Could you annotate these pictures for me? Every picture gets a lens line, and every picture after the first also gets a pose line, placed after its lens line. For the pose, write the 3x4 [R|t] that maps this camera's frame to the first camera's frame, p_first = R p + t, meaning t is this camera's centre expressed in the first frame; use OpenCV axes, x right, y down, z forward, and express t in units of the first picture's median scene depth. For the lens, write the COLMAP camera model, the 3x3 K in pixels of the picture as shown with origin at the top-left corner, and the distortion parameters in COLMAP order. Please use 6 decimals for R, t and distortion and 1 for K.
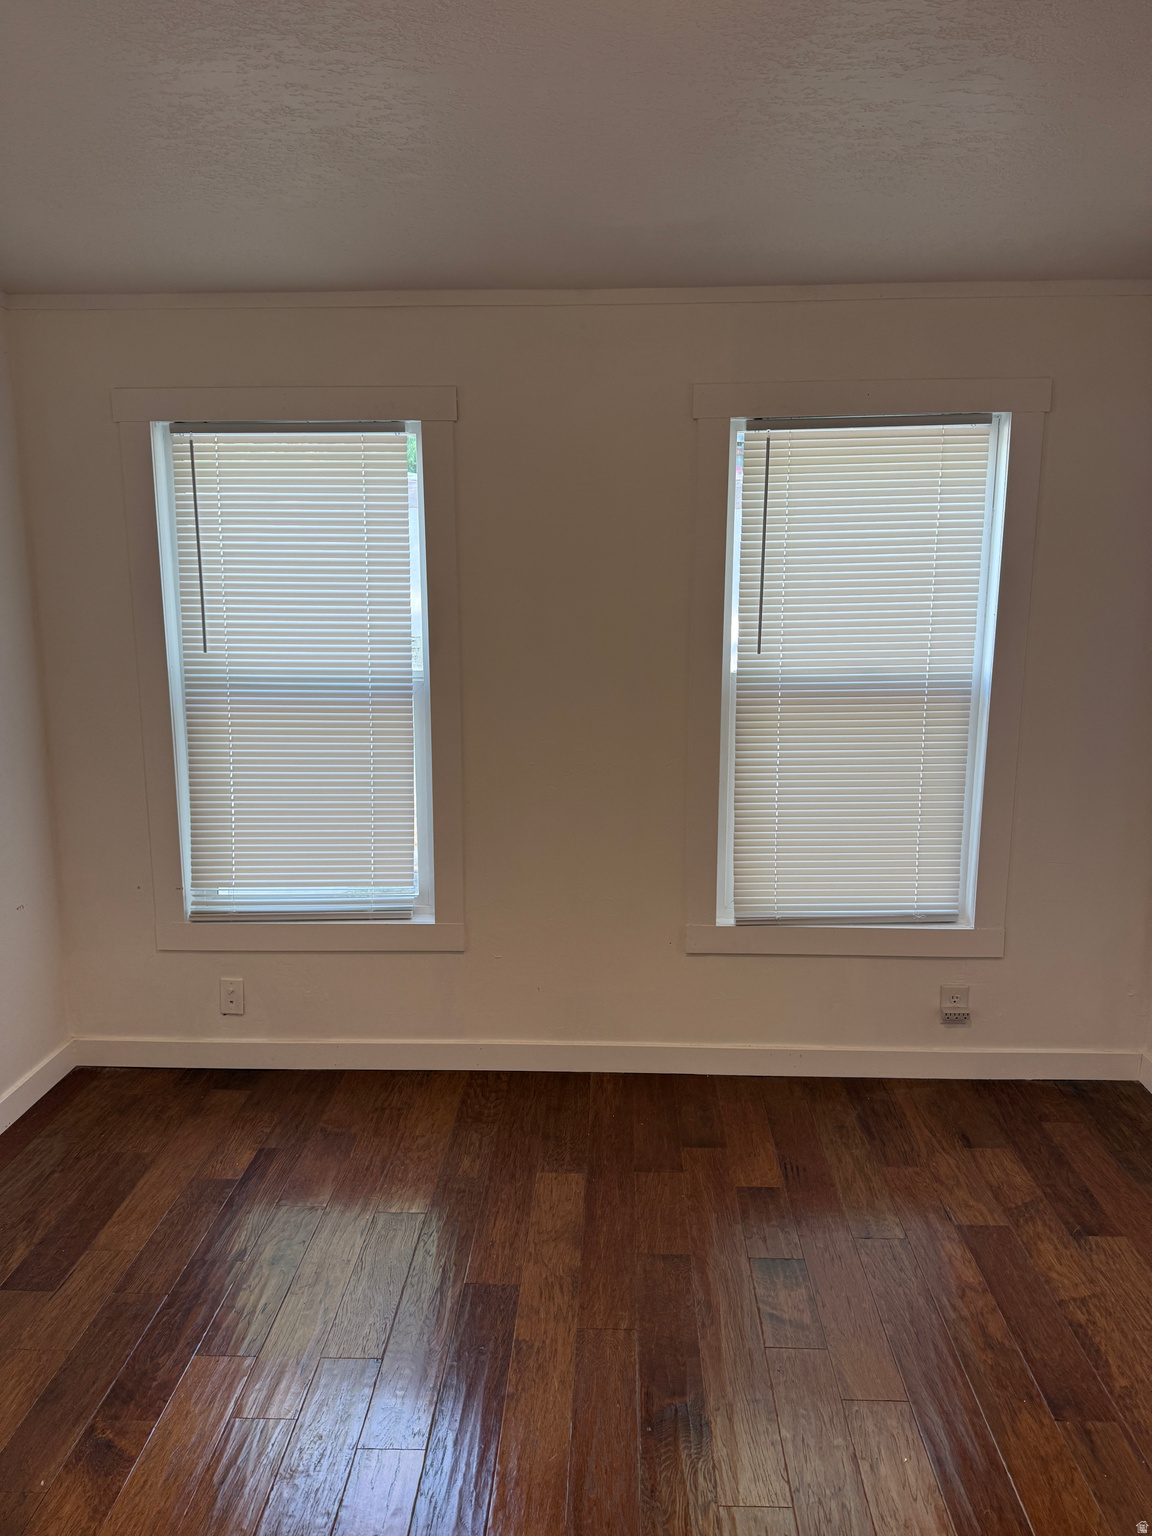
lens RADIAL K [[1086.6, 0, 565.2], [0, 1086.6, 728.3], [0, 0, 1]] dist [0.043040, -0.057832]
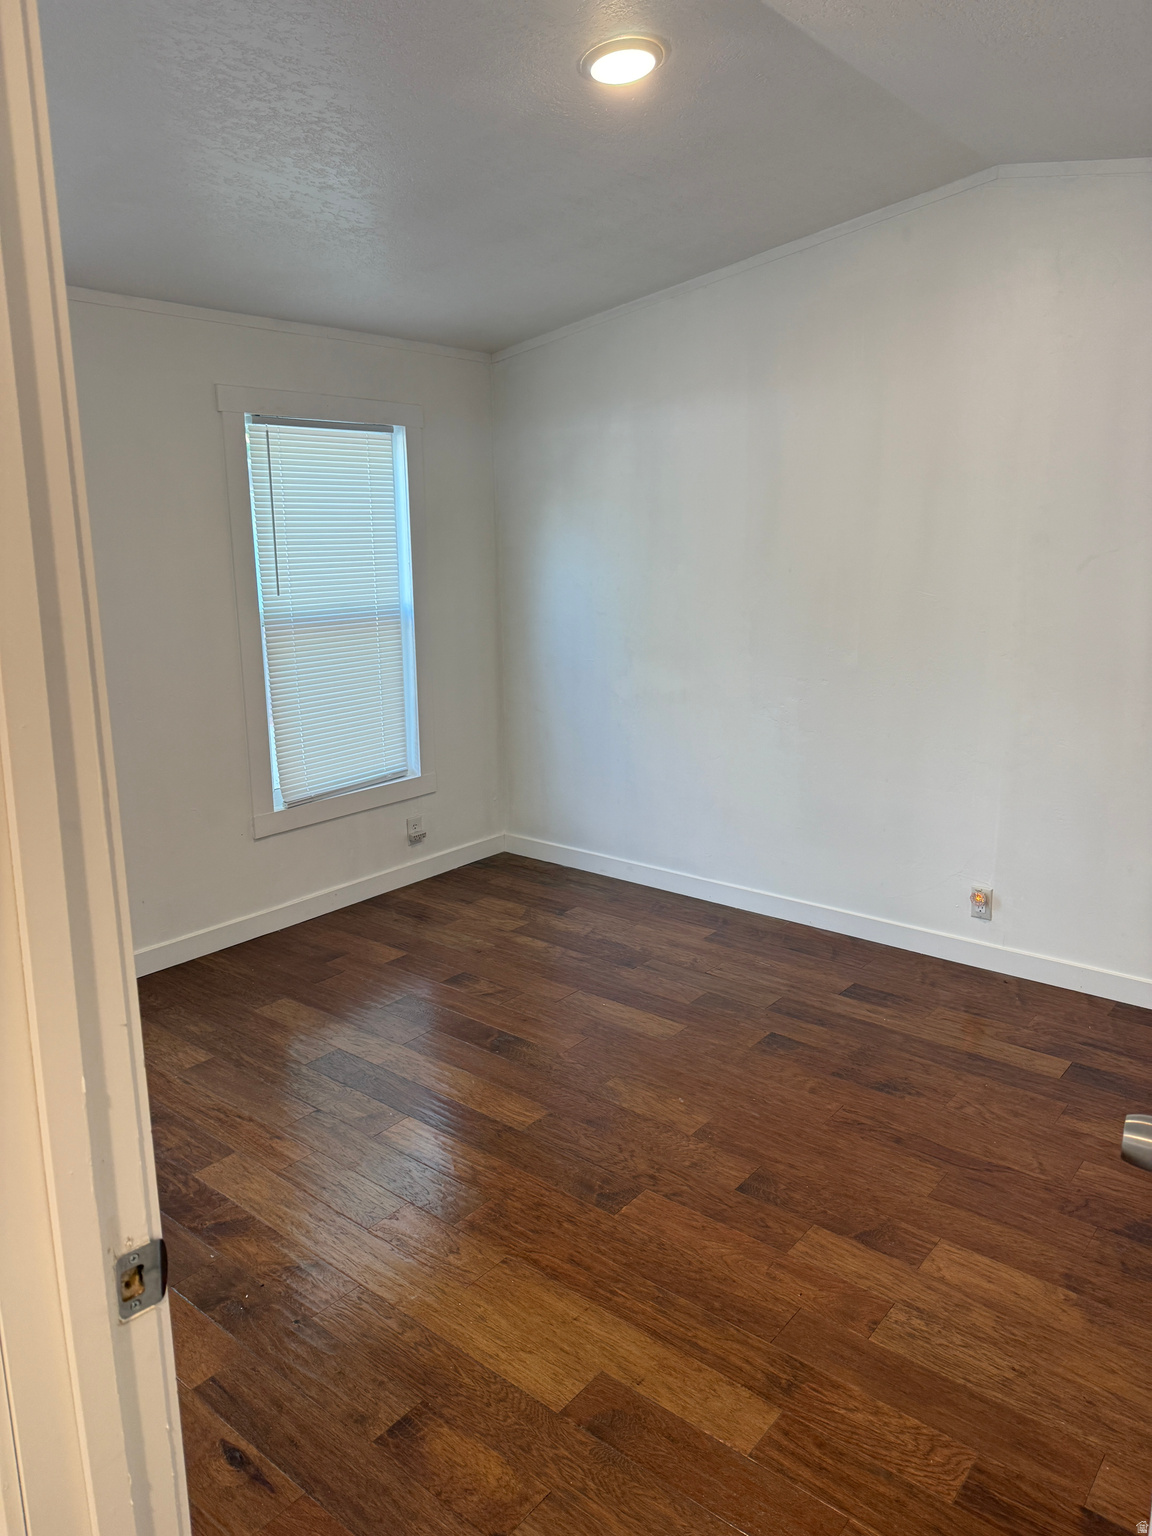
lens RADIAL K [[1086.6, 0, 531.6], [0, 1086.6, 750.7], [0, 0, 1]] dist [0.043040, -0.057832]
pose [[0.631488, -0.164576, 0.757718, -0.651866], [0.138399, 0.985447, 0.098696, 0.024793], [-0.762934, 0.042542, 0.645075, -0.070887]]
